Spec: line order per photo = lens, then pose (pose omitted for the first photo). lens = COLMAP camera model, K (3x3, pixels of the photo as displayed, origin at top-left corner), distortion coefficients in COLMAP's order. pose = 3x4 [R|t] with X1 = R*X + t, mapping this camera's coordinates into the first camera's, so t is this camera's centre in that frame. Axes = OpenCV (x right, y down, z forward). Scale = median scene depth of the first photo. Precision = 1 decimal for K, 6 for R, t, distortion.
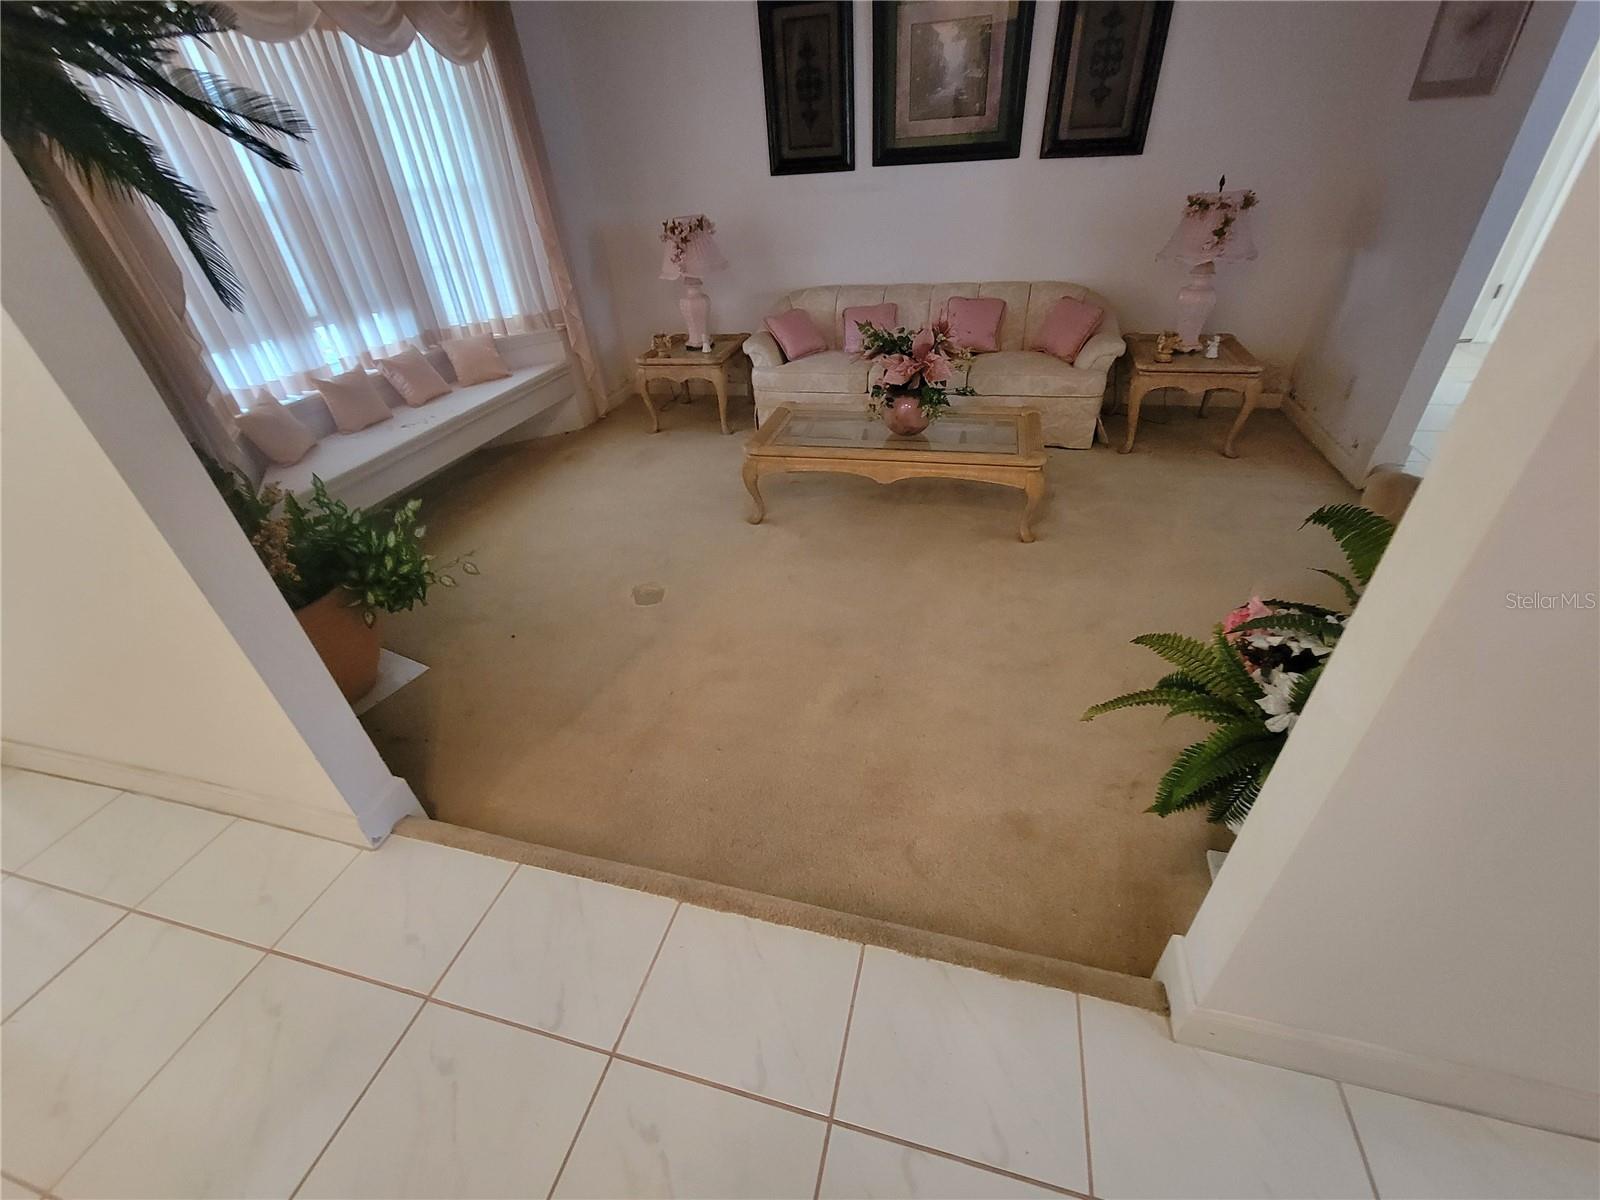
lens RADIAL K [[651.7, 0, 805.6], [0, 651.7, 598.1], [0, 0, 1]] dist [0.002256, -0.000995]
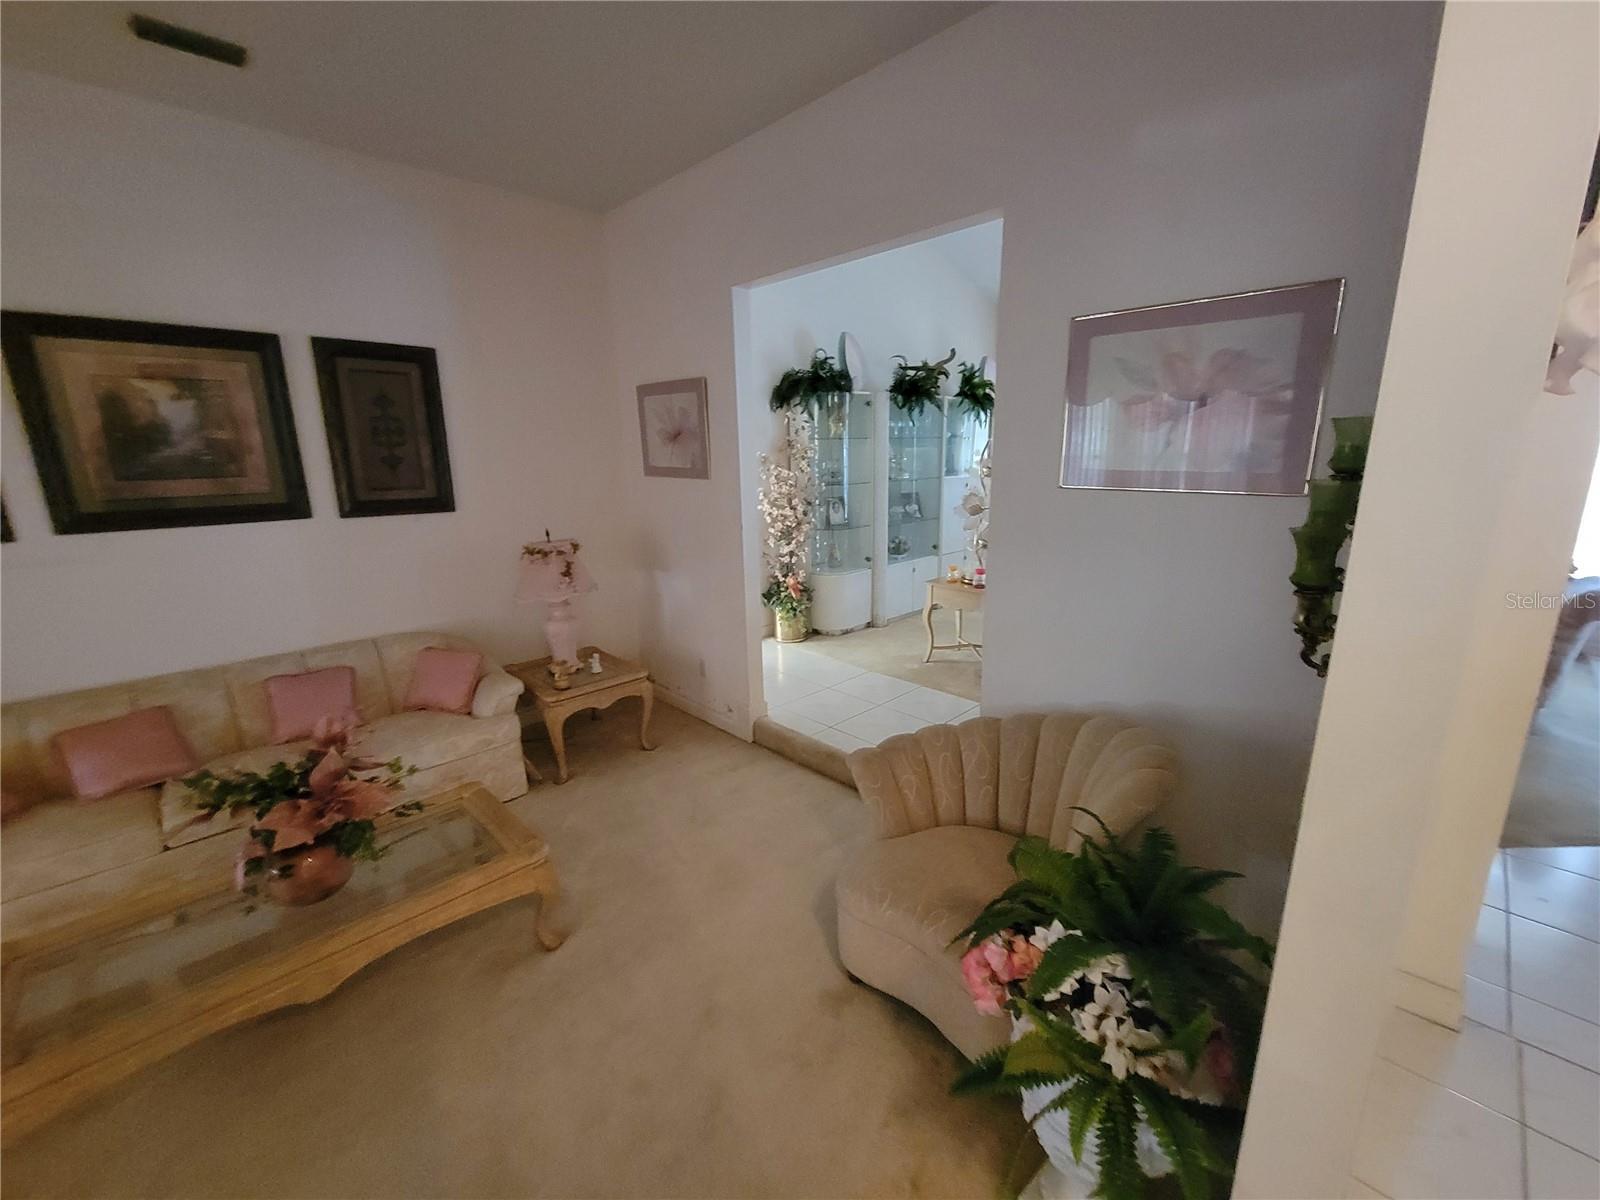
lens RADIAL K [[651.7, 0, 800.9], [0, 651.7, 602.8], [0, 0, 1]] dist [0.002256, -0.000995]
pose [[0.513592, -0.154873, 0.843942, -0.091301], [0.473027, 0.871716, -0.127897, -0.171787], [-0.715869, 0.464894, 0.520965, 0.149900]]
